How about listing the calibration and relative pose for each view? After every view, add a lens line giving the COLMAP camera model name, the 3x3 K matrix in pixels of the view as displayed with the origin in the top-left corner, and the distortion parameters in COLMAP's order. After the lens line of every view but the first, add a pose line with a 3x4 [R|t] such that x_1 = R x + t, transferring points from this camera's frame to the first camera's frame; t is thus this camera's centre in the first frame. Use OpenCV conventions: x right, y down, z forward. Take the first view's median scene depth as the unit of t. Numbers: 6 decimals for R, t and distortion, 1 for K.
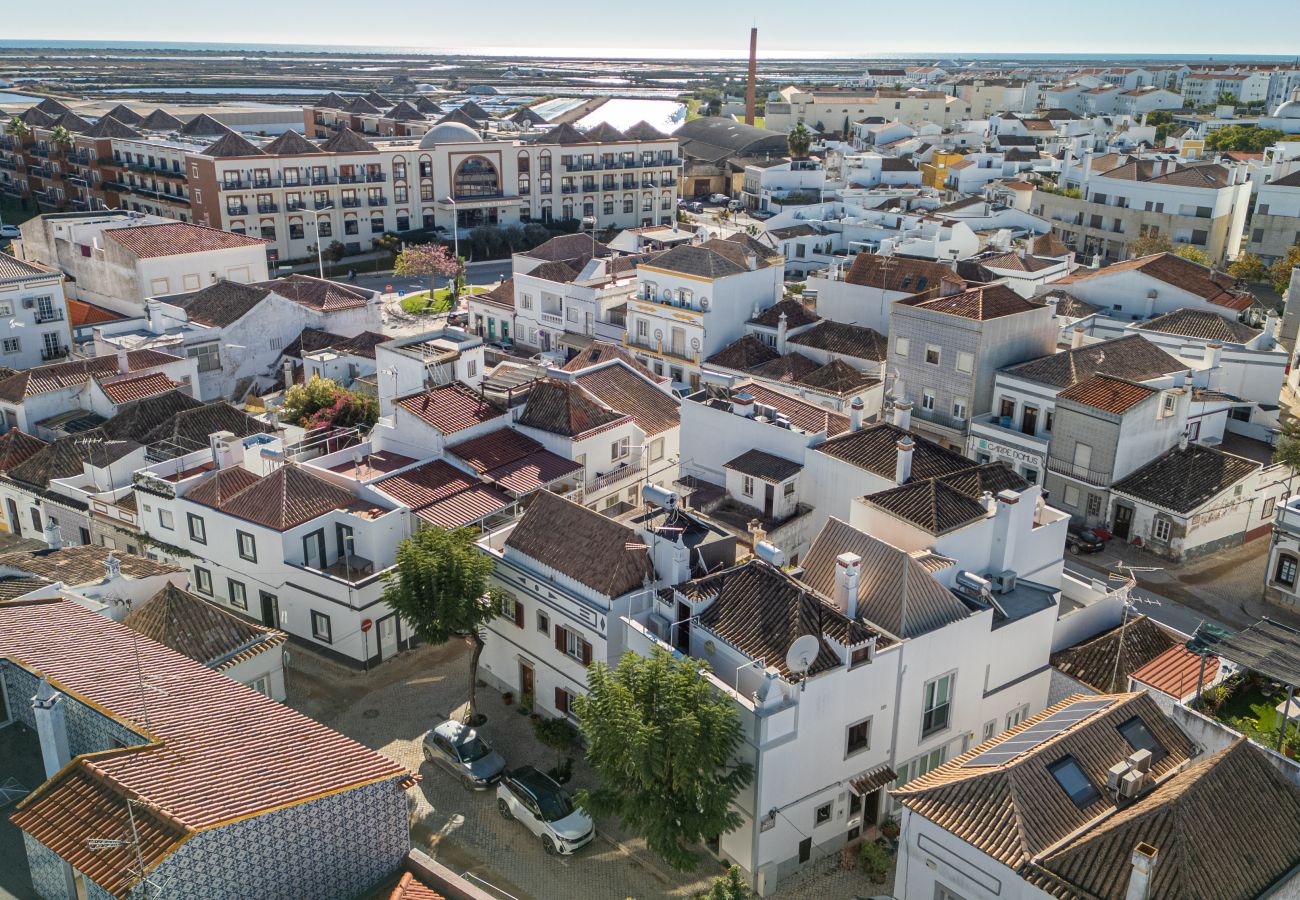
lens RADIAL K [[1107.3, 0, 644.4], [0, 1107.3, 450.3], [0, 0, 1]] dist [0.076464, -0.081888]
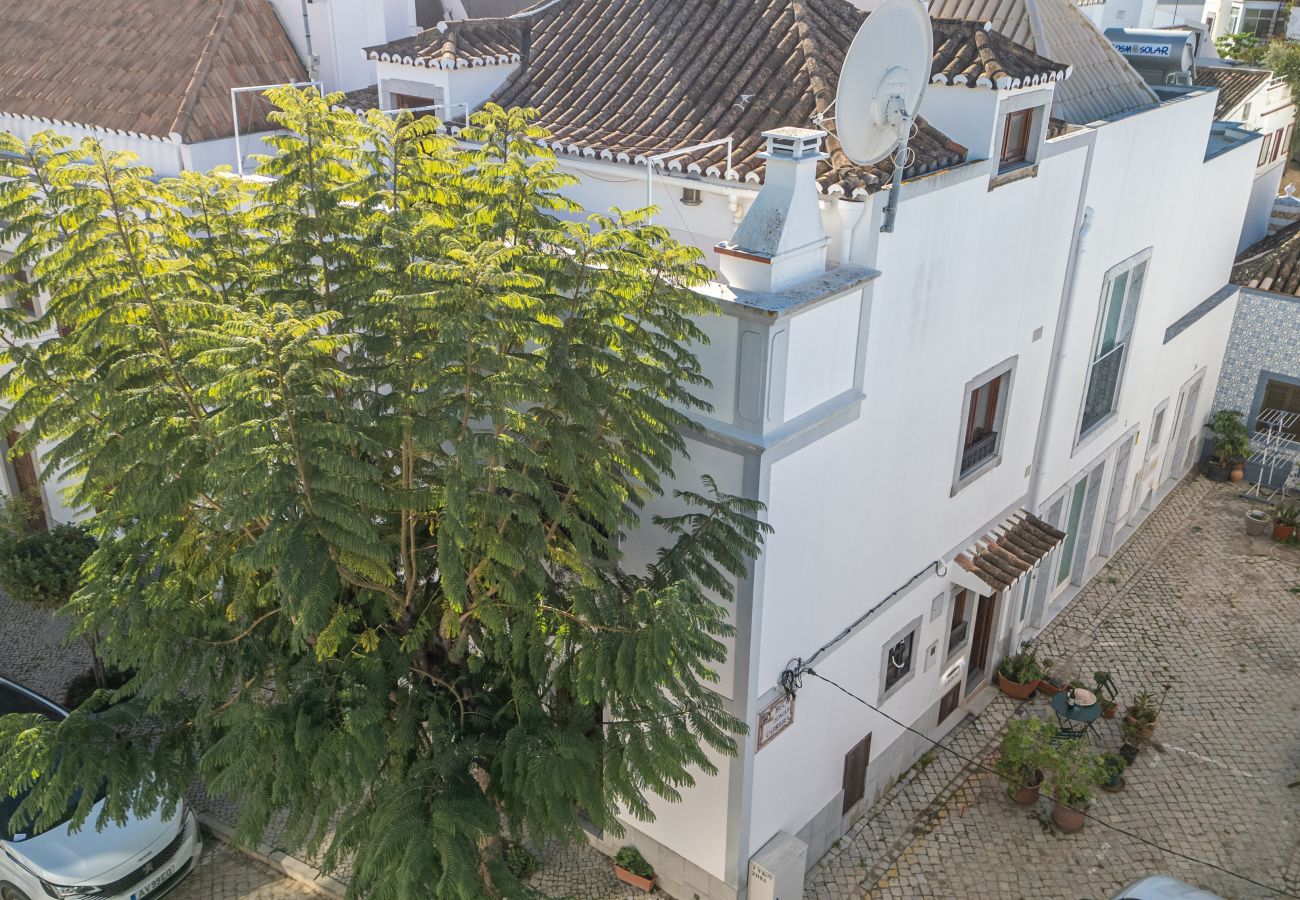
lens RADIAL K [[1107.3, 0, 659.6], [0, 1107.3, 441.7], [0, 0, 1]] dist [0.076464, -0.081888]
pose [[0.963635, -0.104246, 0.246049, 0.014897], [0.082730, 0.991913, 0.096249, 0.221699], [-0.254093, -0.072393, 0.964467, 0.699230]]
